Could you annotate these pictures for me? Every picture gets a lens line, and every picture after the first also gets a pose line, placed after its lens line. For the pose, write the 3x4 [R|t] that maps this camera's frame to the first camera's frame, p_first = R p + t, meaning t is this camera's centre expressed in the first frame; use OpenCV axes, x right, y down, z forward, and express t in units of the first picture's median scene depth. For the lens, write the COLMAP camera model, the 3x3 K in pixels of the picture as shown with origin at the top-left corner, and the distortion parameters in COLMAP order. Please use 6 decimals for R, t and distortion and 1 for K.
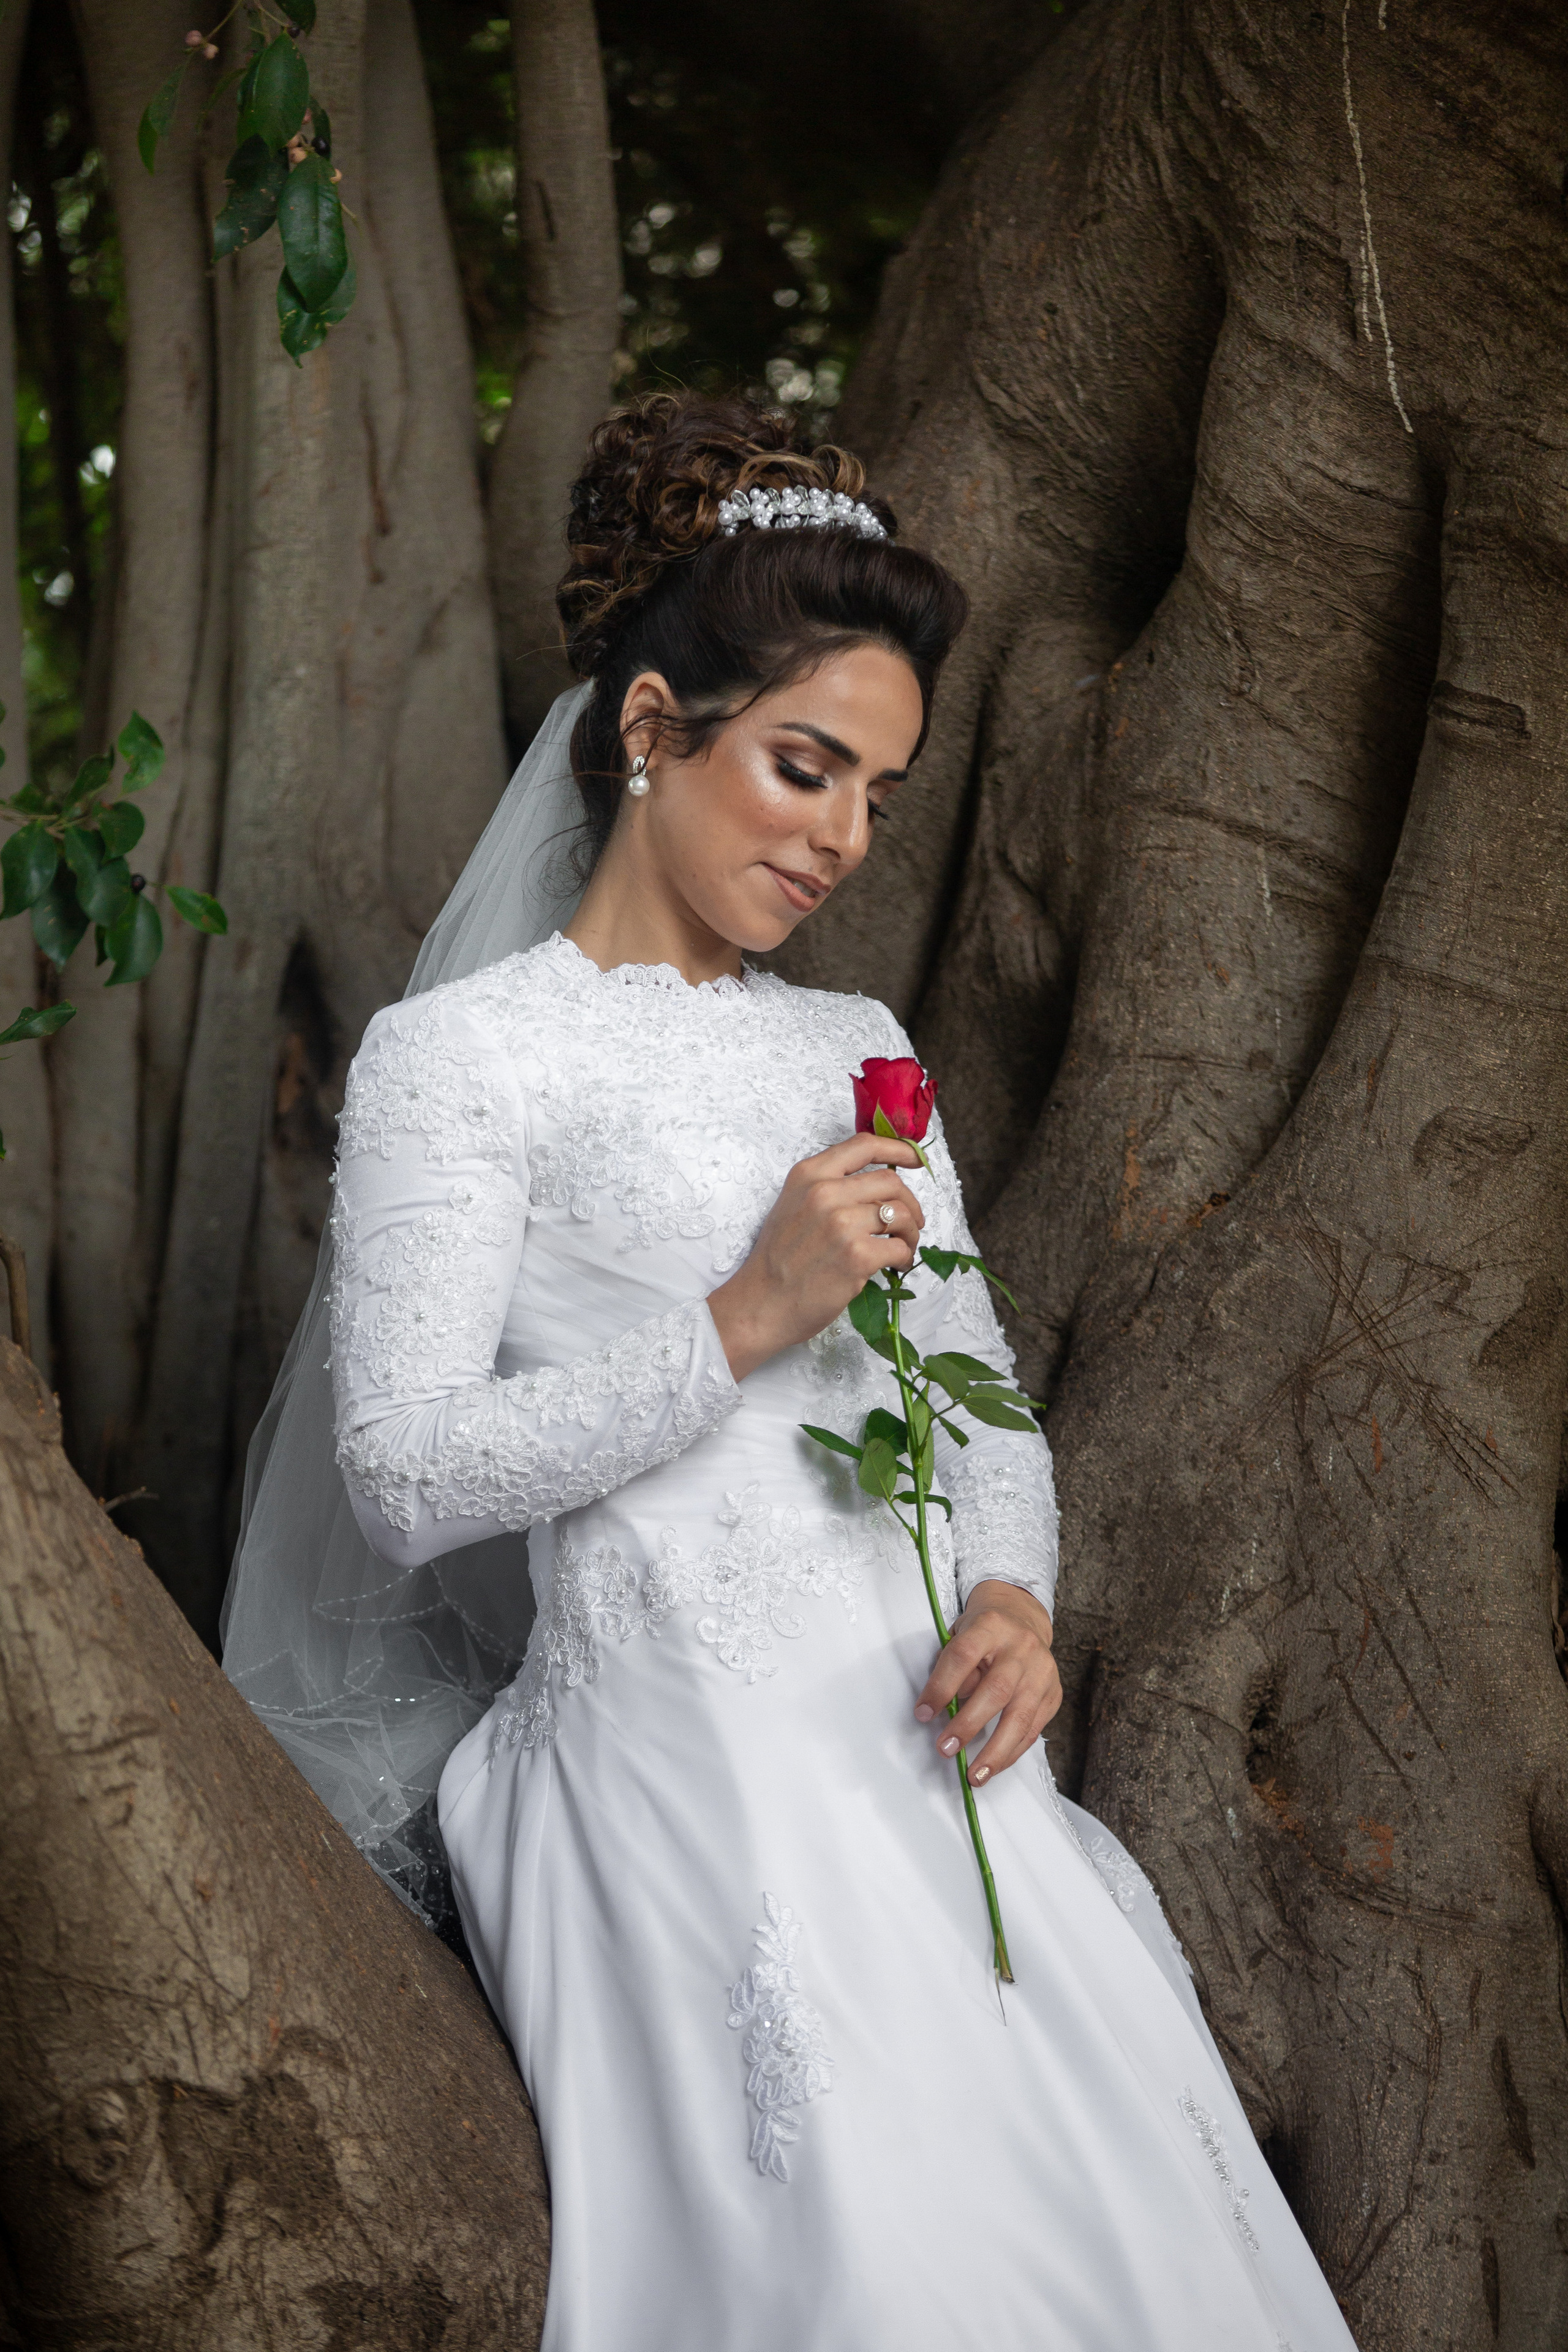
lens RADIAL K [[9457.5, 0, 778.8], [0, 9457.5, 1187.6], [0, 0, 1]] dist [0.541292, 0.000000]
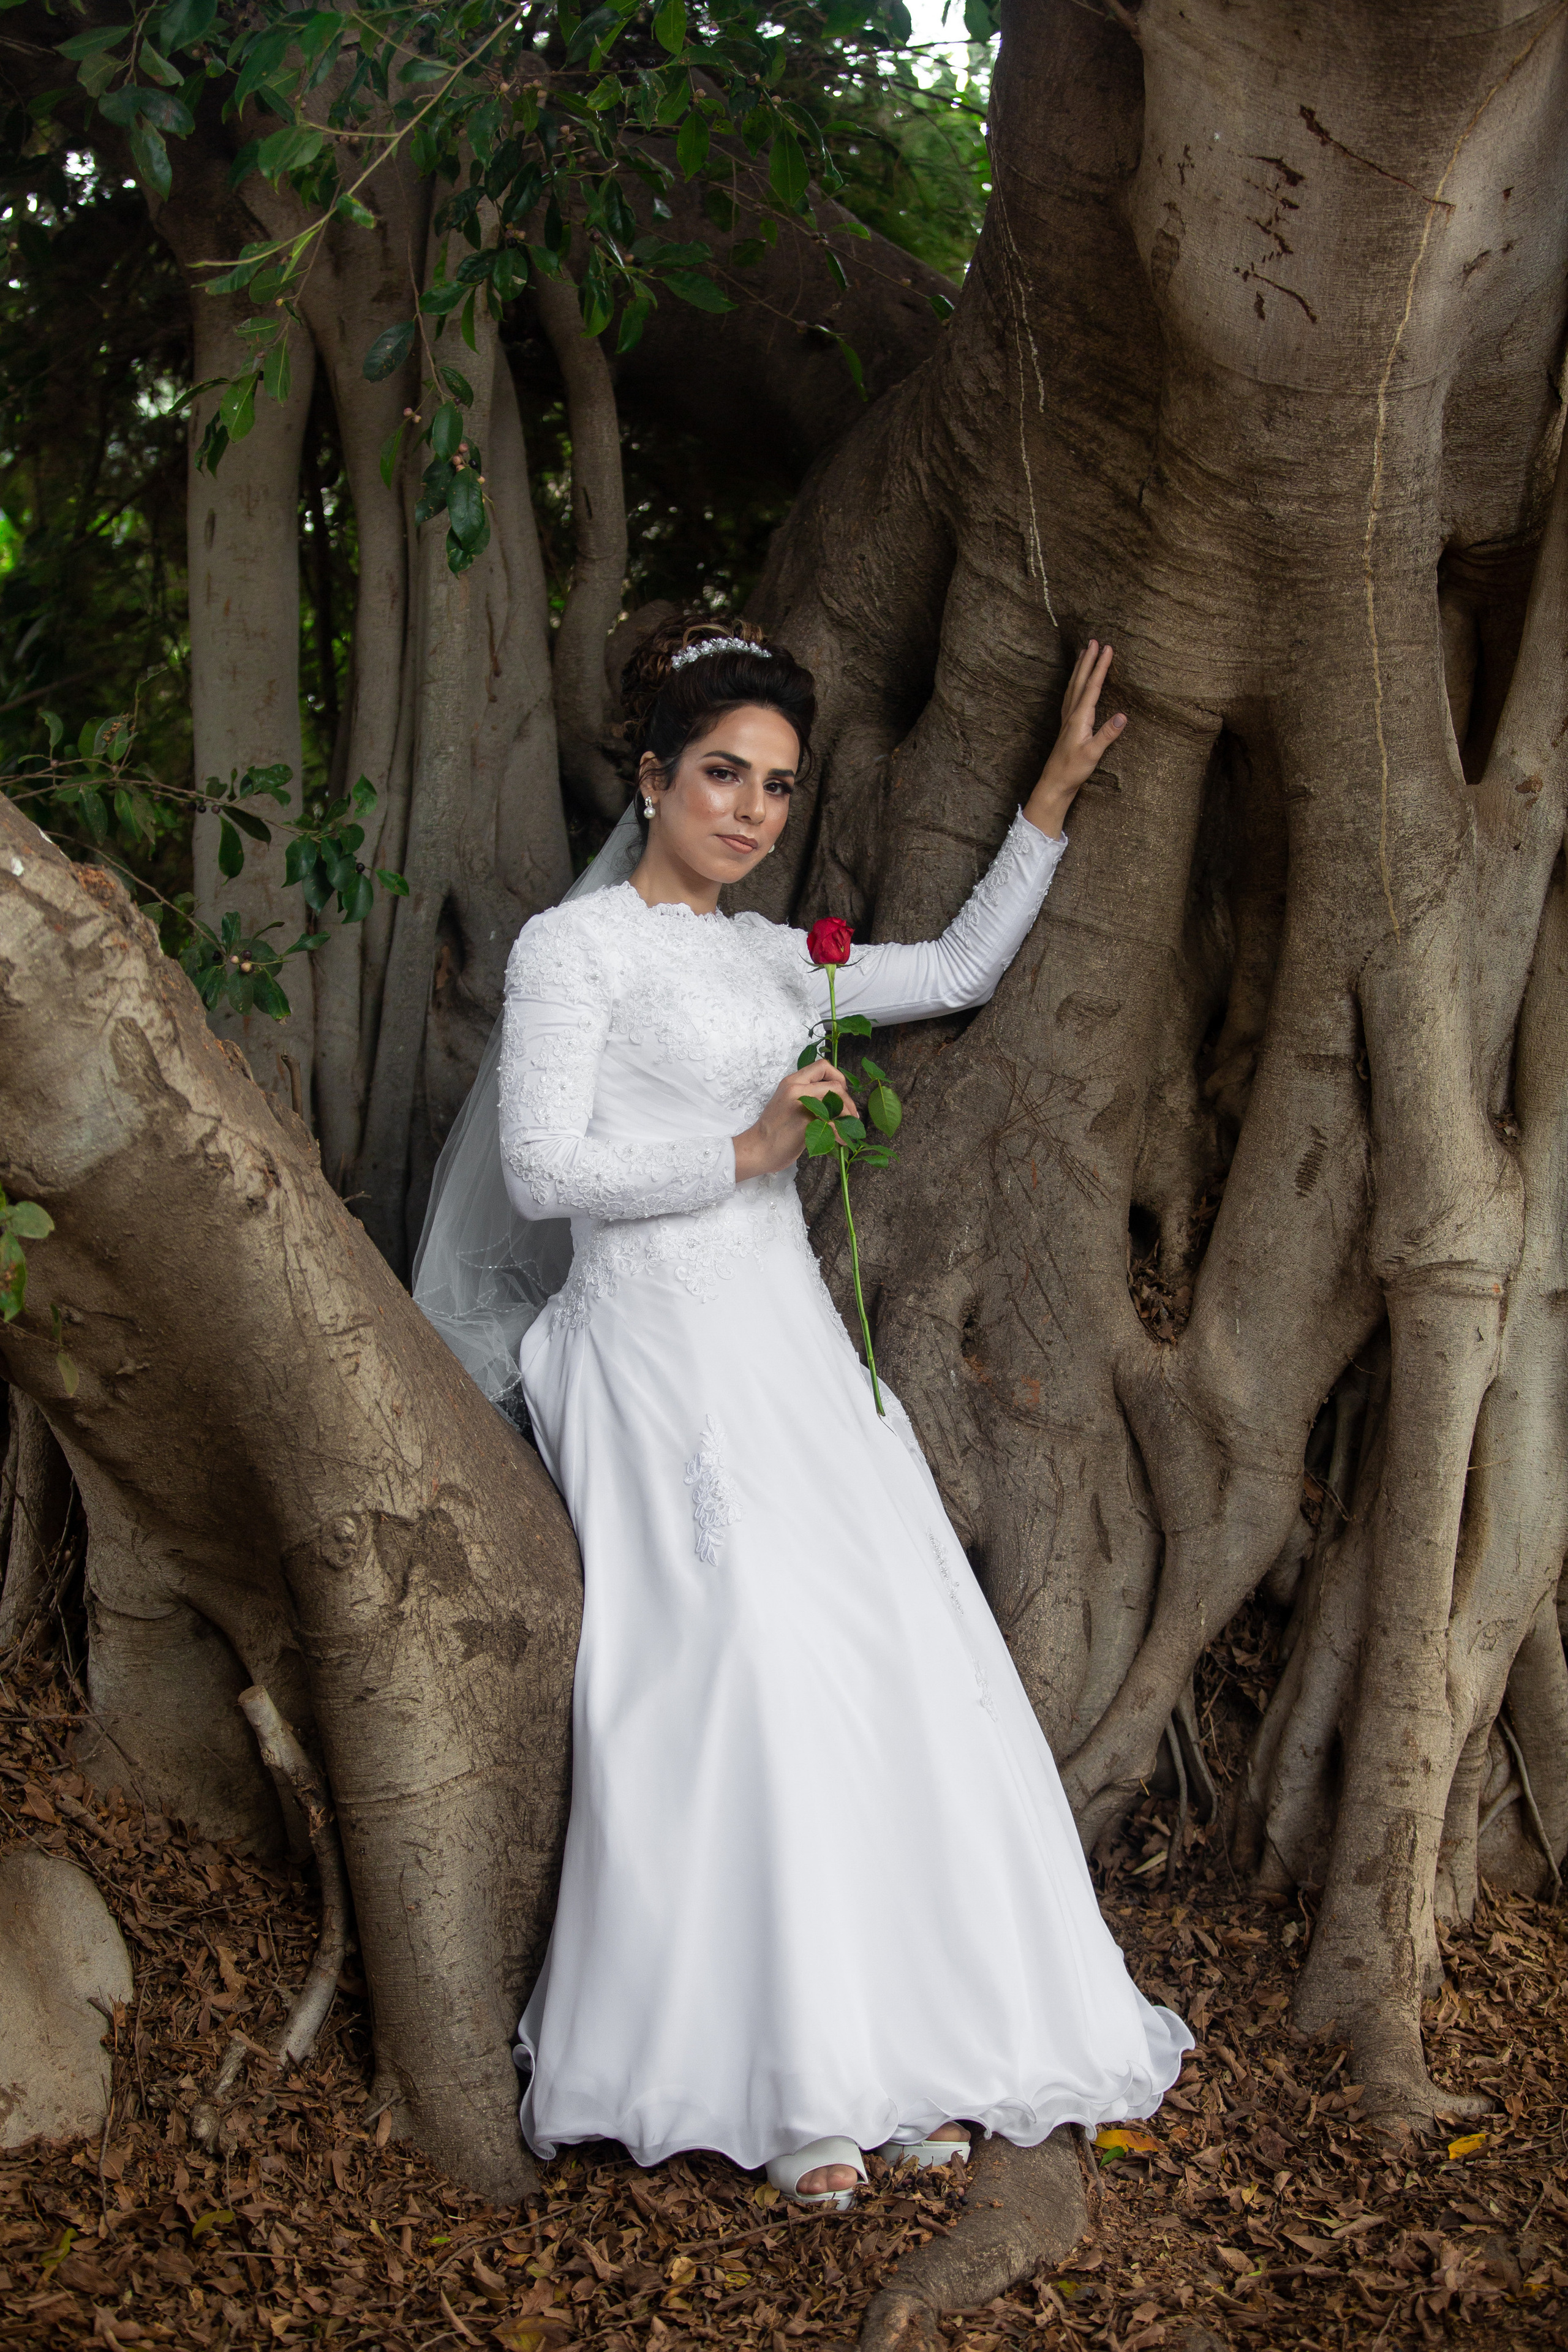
lens RADIAL K [[5067.4, 0, 779.7], [0, 5067.4, 1183.8], [0, 0, 1]] dist [-0.256090, 0.000000]
pose [[0.999805, 0.009269, 0.017416, -0.003401], [-0.009777, 0.999522, 0.029334, 0.000578], [-0.017135, -0.029498, 0.999418, 0.018188]]
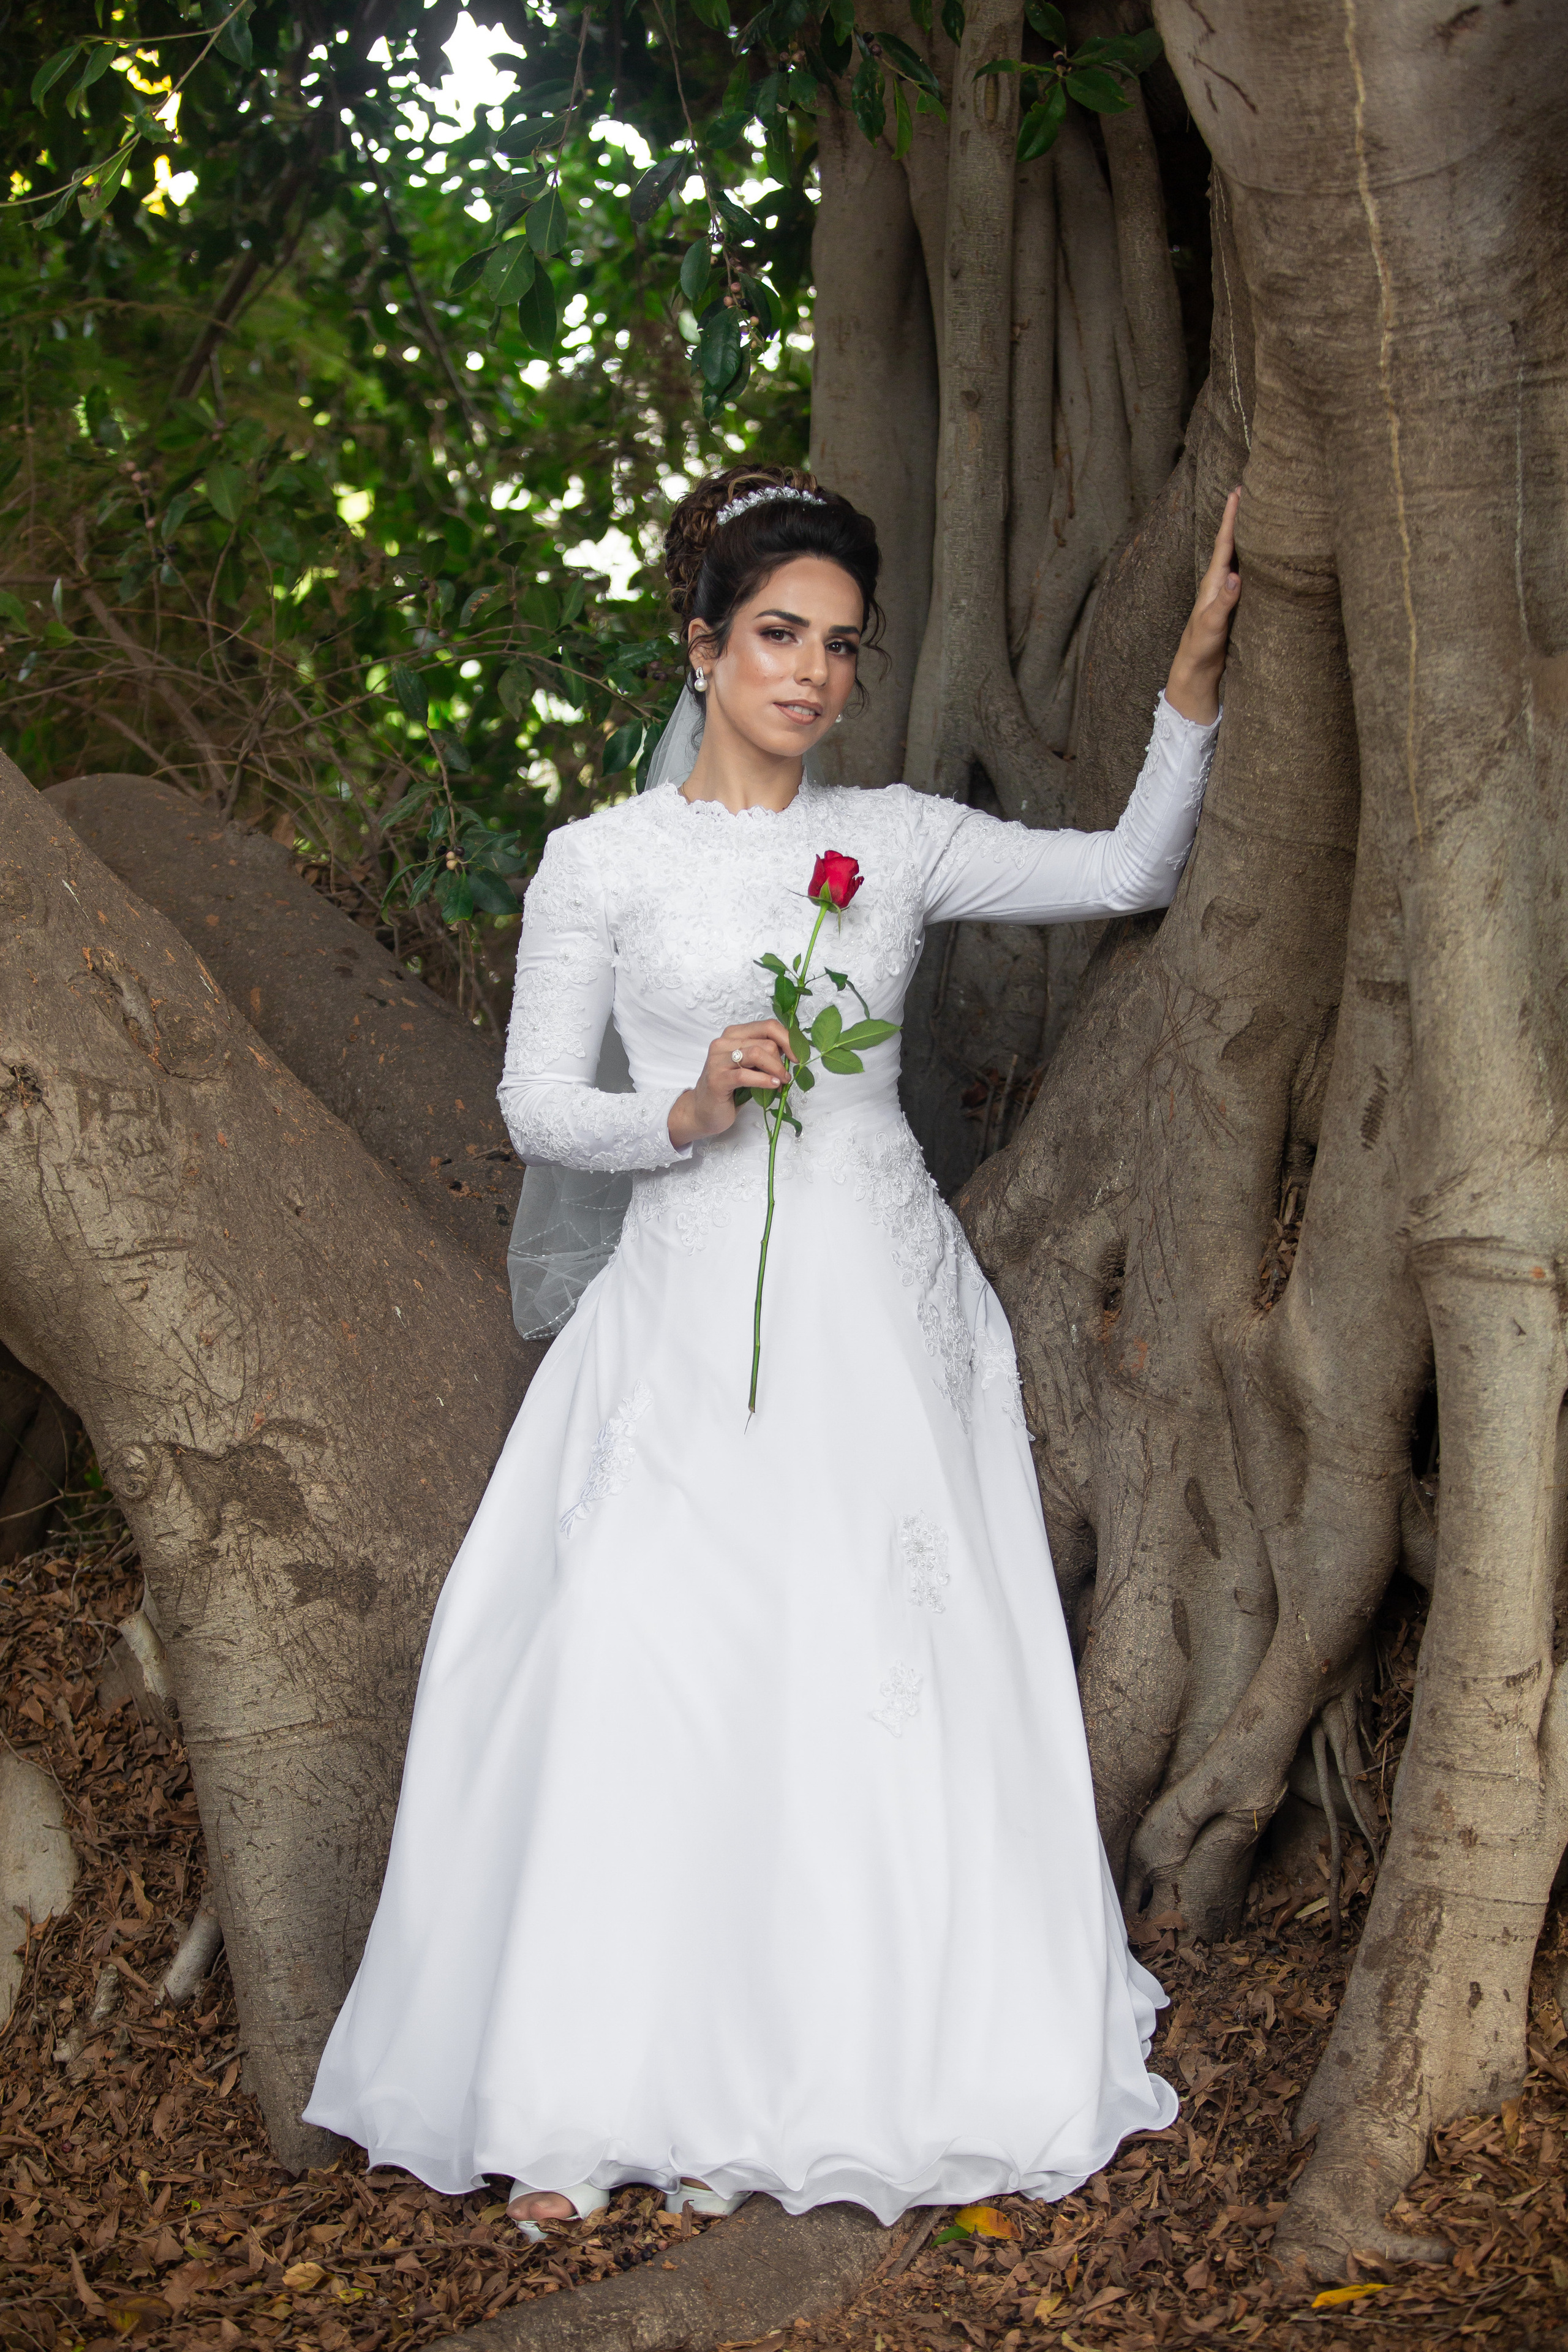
lens RADIAL K [[5278.8, 0, 783.9], [0, 5278.8, 1183.7], [0, 0, 1]] dist [-0.226254, 0.000000]
pose [[0.819642, 0.059343, -0.569795, 0.516677], [-0.011170, 0.996087, 0.087672, -0.037029], [0.572768, -0.065495, 0.817097, 0.234198]]
